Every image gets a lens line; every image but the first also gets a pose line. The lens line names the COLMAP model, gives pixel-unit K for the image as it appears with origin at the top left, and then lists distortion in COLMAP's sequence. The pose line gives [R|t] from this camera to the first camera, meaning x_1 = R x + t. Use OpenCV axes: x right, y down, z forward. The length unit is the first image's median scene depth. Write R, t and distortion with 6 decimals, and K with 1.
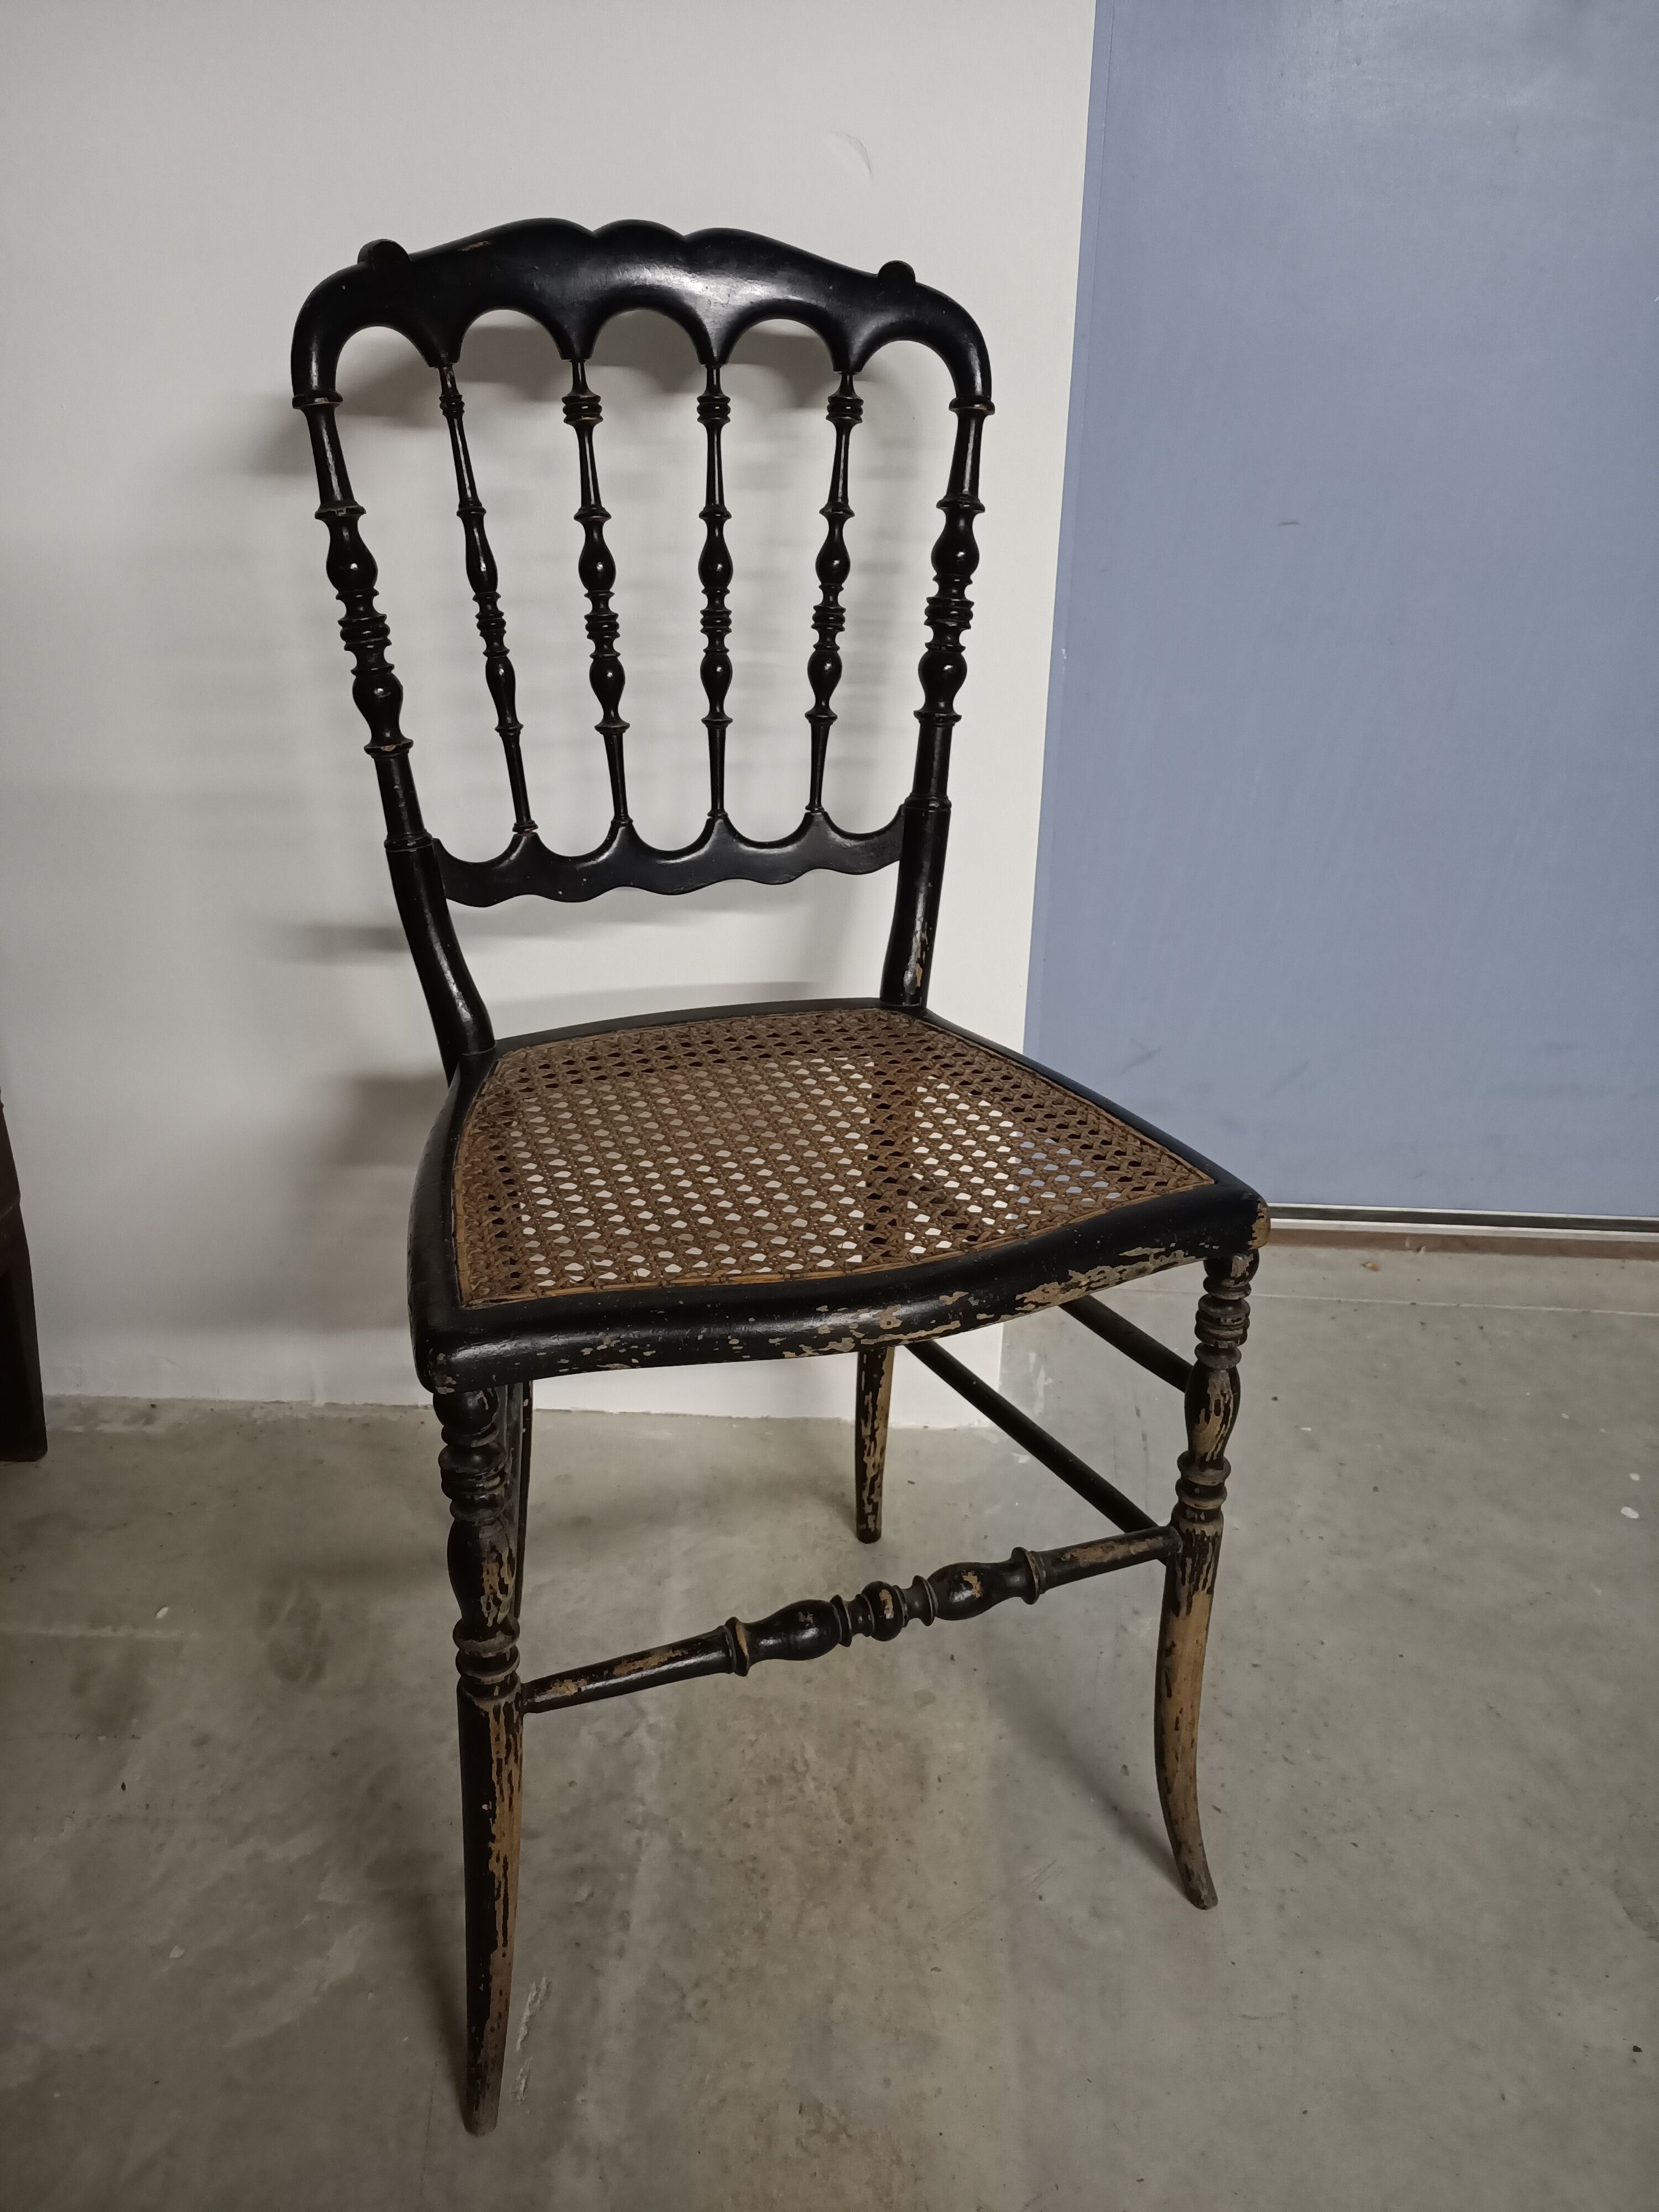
lens RADIAL K [[1673.4, 0, 830.4], [0, 1673.4, 1090.5], [0, 0, 1]] dist [0.062138, -0.081921]
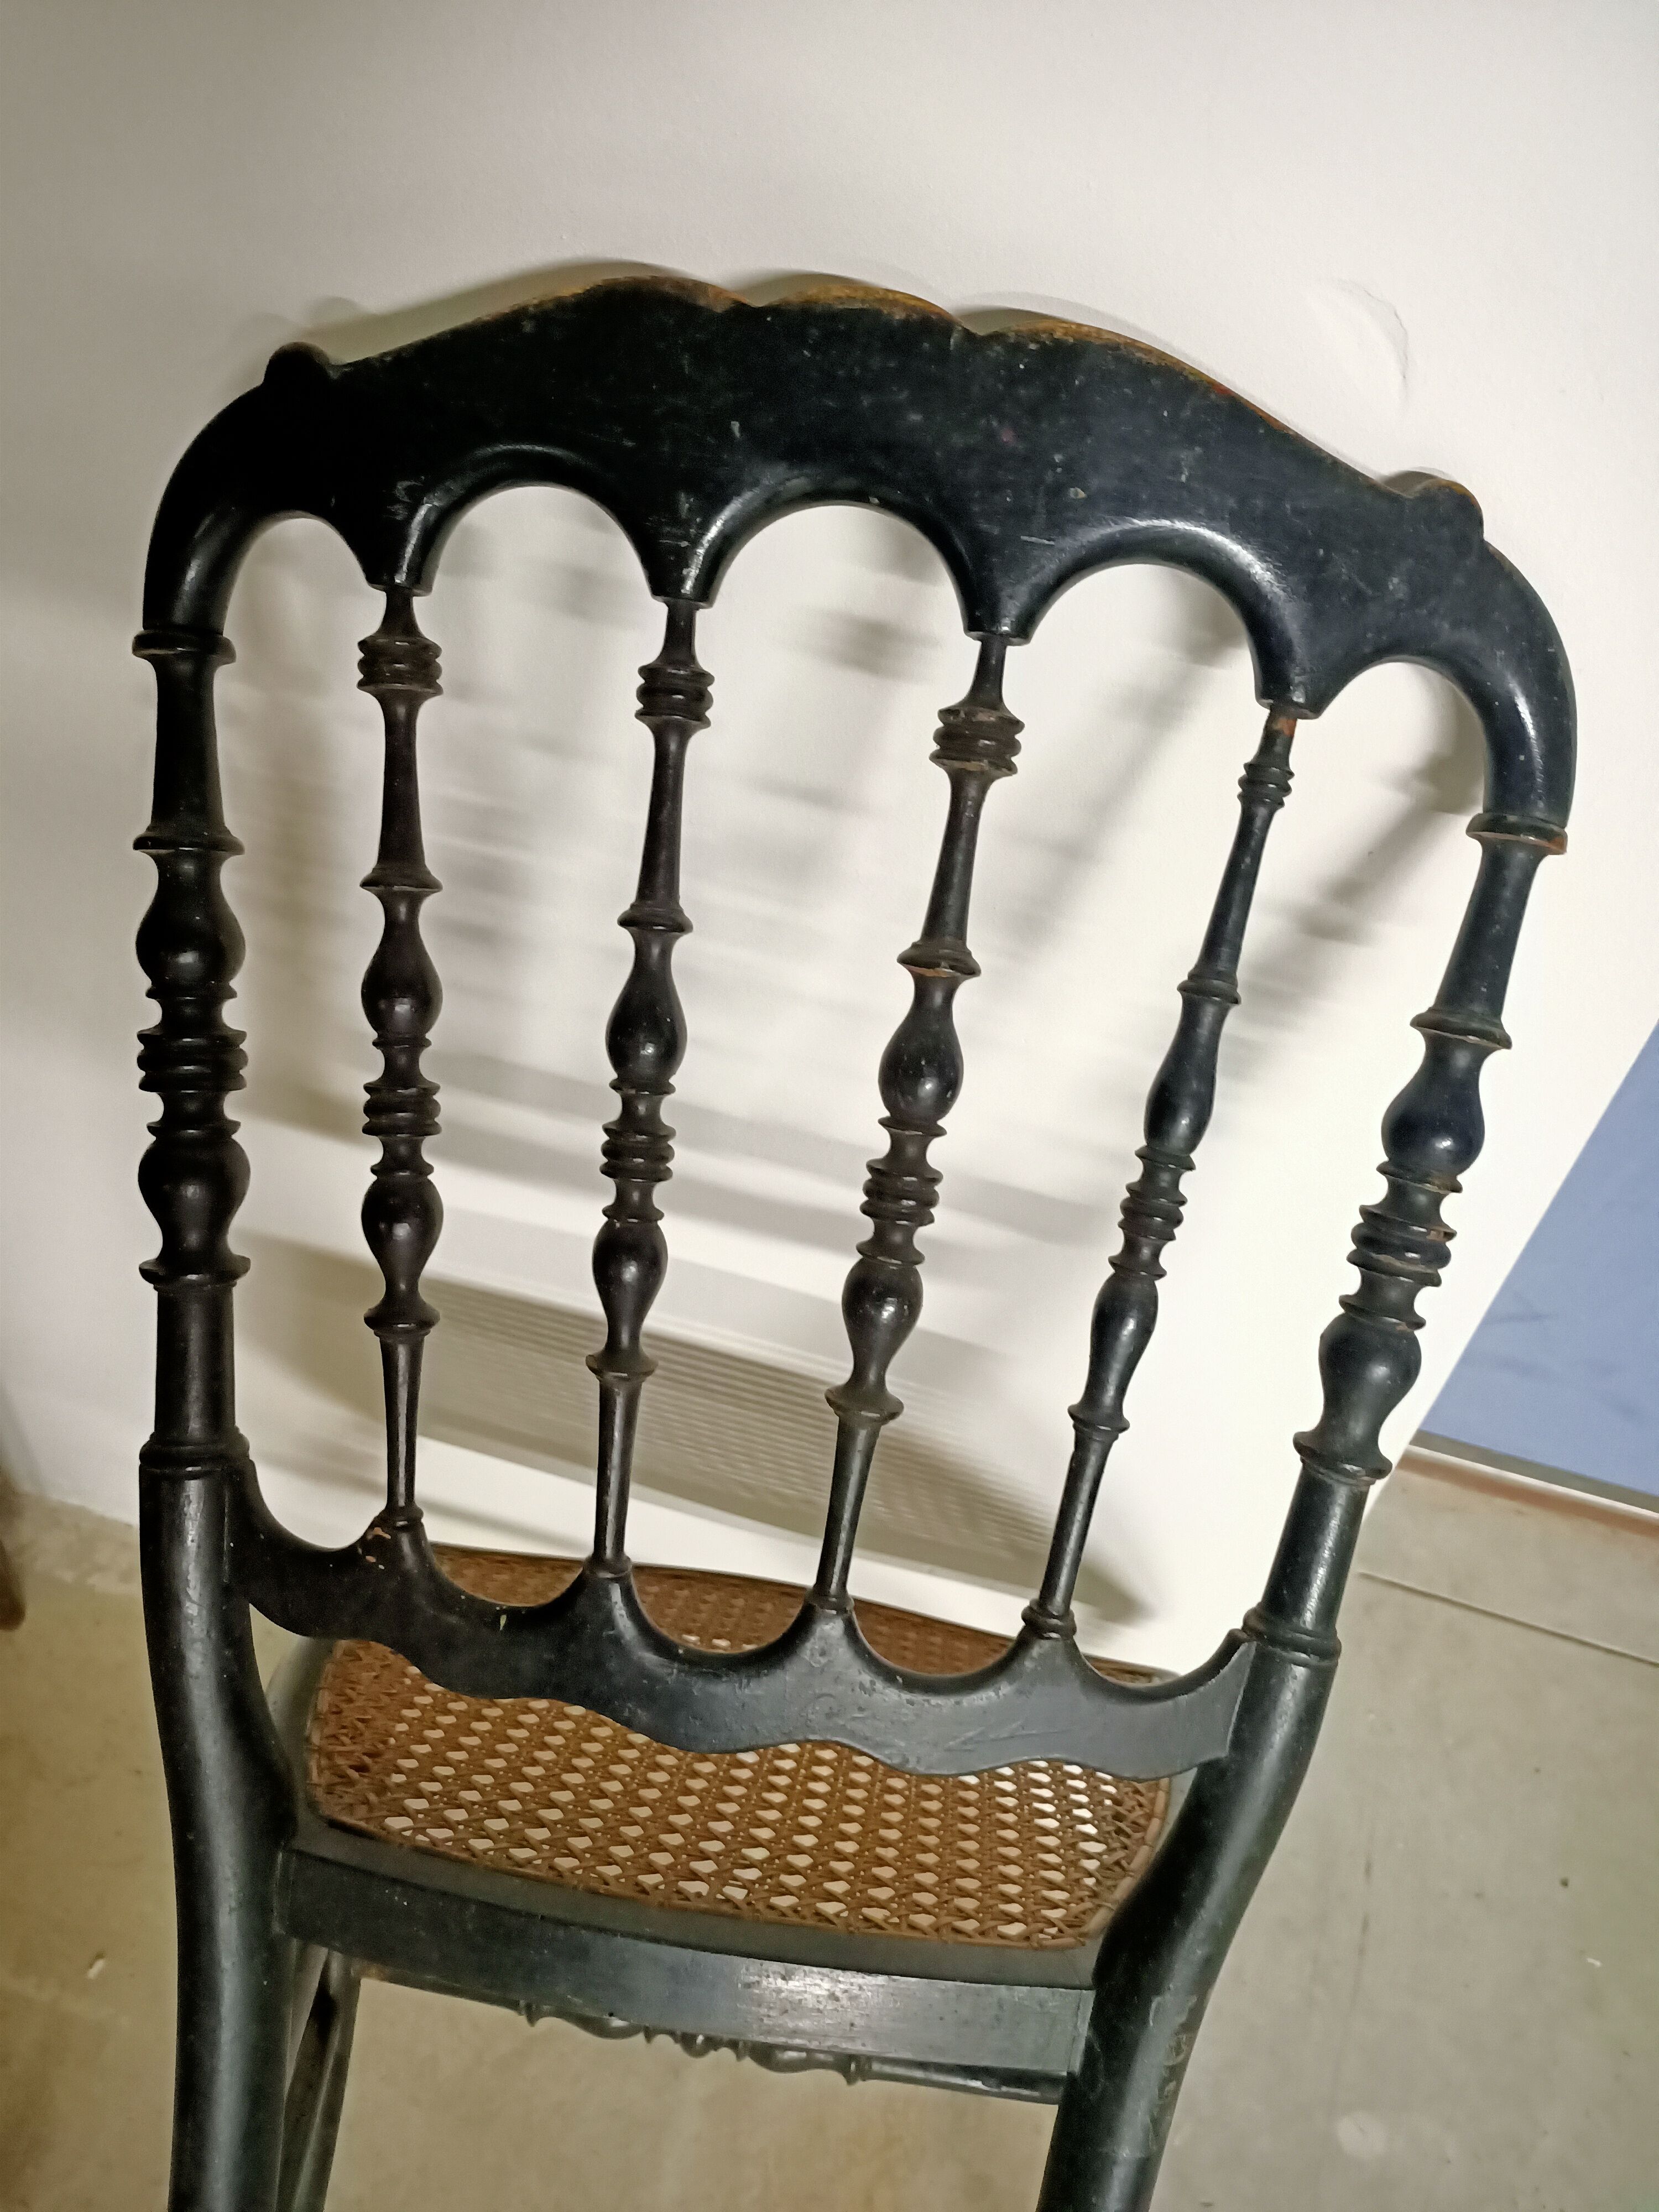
lens RADIAL K [[1673.4, 0, 820.9], [0, 1673.4, 1090.3], [0, 0, 1]] dist [0.062138, -0.081921]
pose [[0.968534, 0.202885, -0.144149, -0.017673], [-0.131078, 0.908182, 0.397522, -0.518449], [0.211565, -0.366119, 0.906199, 0.532819]]
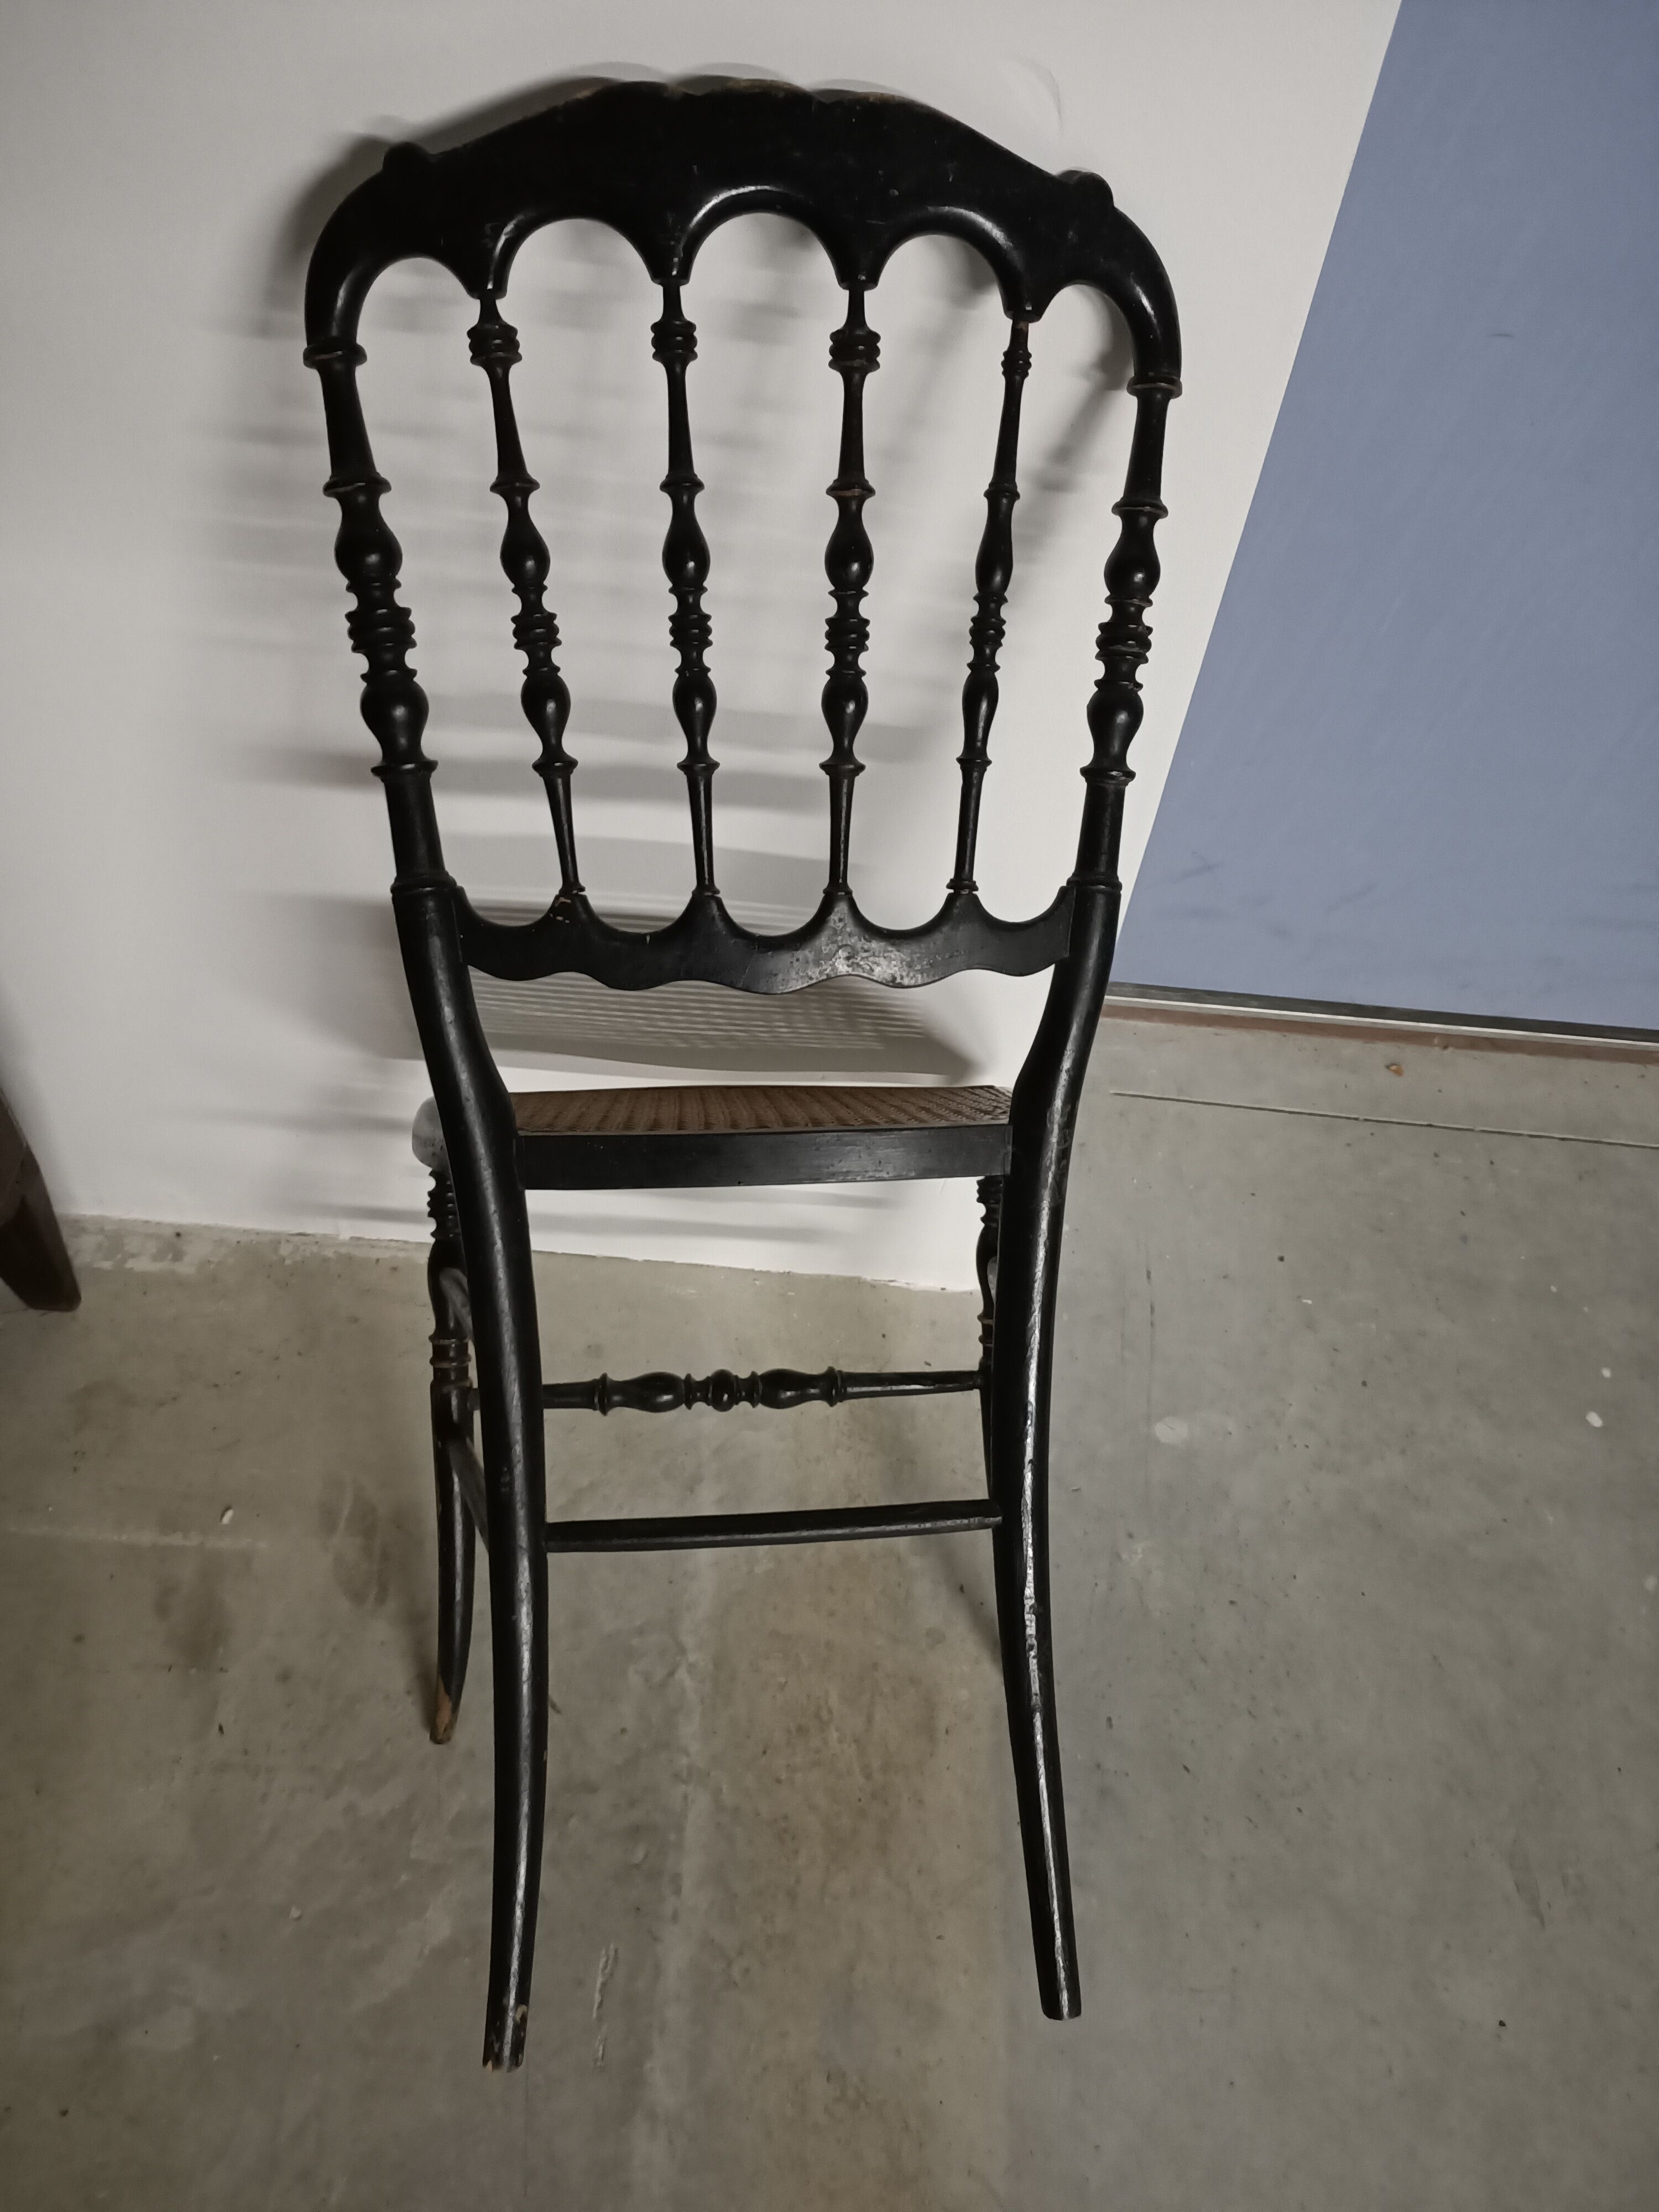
lens RADIAL K [[1673.4, 0, 829.1], [0, 1673.4, 1099.1], [0, 0, 1]] dist [0.062138, -0.081921]
pose [[0.998090, 0.043864, 0.043503, -0.082819], [-0.058799, 0.890523, 0.451122, -0.478550], [-0.018953, -0.452818, 0.891401, 0.182042]]
